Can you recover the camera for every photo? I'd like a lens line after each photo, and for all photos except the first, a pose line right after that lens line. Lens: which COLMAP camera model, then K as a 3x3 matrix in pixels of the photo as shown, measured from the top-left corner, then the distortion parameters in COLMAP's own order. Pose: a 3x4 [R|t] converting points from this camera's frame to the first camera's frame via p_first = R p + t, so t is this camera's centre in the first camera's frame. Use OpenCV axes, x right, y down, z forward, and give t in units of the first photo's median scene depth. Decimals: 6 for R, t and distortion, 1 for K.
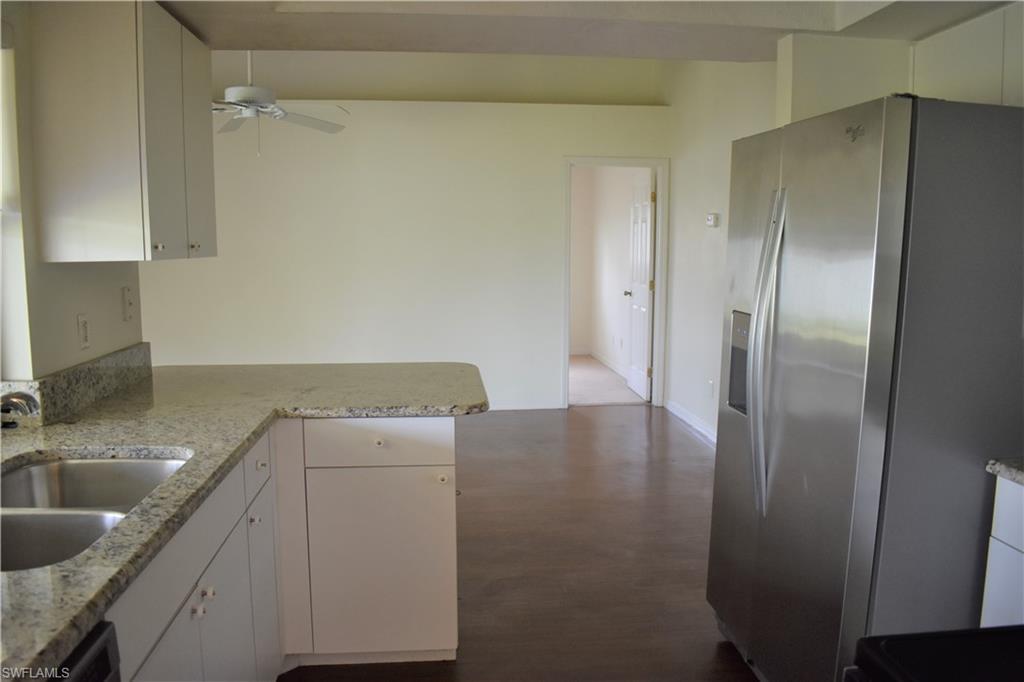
lens RADIAL K [[802.9, 0, 512.0], [0, 802.9, 341.0], [0, 0, 1]] dist [-0.090720, 0.010831]
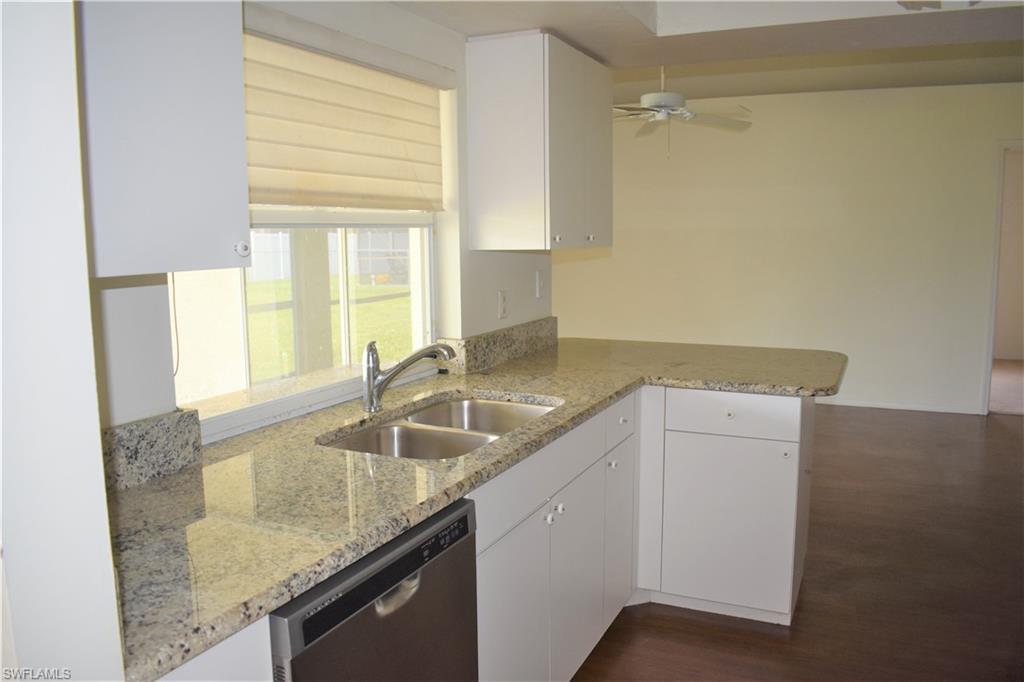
lens RADIAL K [[802.9, 0, 512.0], [0, 802.9, 341.0], [0, 0, 1]] dist [-0.090720, 0.010831]
pose [[0.858762, 0.058889, -0.508979, 0.145090], [-0.052549, 0.998258, 0.026836, 0.011681], [0.509673, 0.003700, 0.860361, -0.124447]]
